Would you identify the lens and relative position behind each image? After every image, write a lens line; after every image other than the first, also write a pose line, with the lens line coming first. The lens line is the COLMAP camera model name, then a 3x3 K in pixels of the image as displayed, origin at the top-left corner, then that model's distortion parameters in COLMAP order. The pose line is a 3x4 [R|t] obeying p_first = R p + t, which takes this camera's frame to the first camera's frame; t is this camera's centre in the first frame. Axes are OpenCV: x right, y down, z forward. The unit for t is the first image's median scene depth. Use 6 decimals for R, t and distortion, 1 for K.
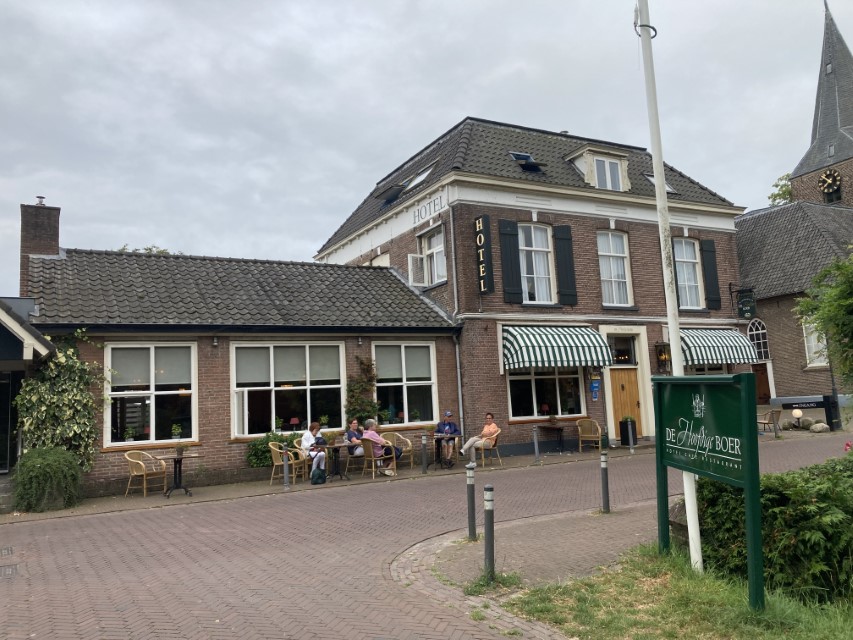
lens RADIAL K [[708.8, 0, 426.5], [0, 708.8, 320.0], [0, 0, 1]] dist [0.153022, -0.003383]
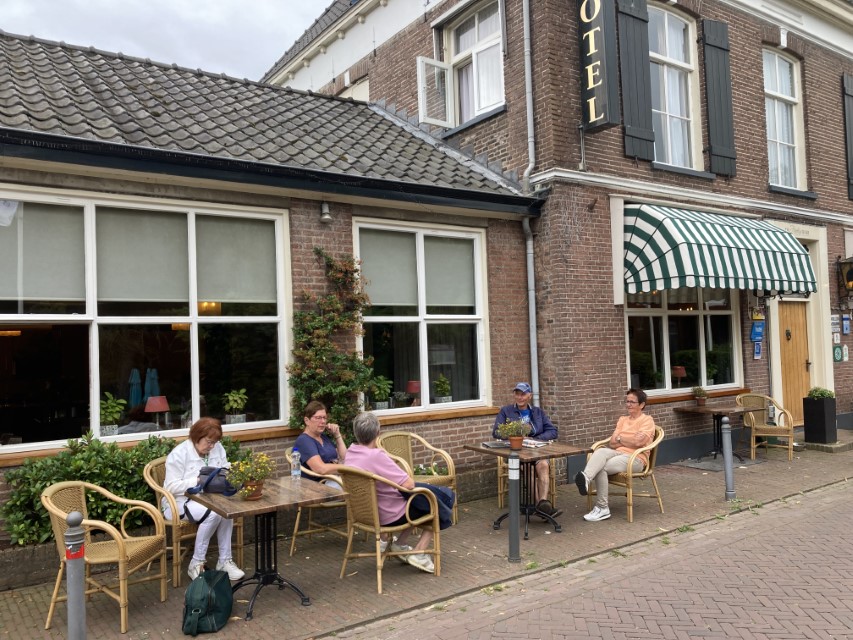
lens RADIAL K [[699.8, 0, 434.9], [0, 699.8, 334.0], [0, 0, 1]] dist [0.047992, -0.010410]
pose [[0.993612, 0.020646, 0.110944, -0.070153], [-0.031113, 0.995137, 0.093462, 0.056371], [-0.108475, -0.096317, 0.989422, 0.547025]]
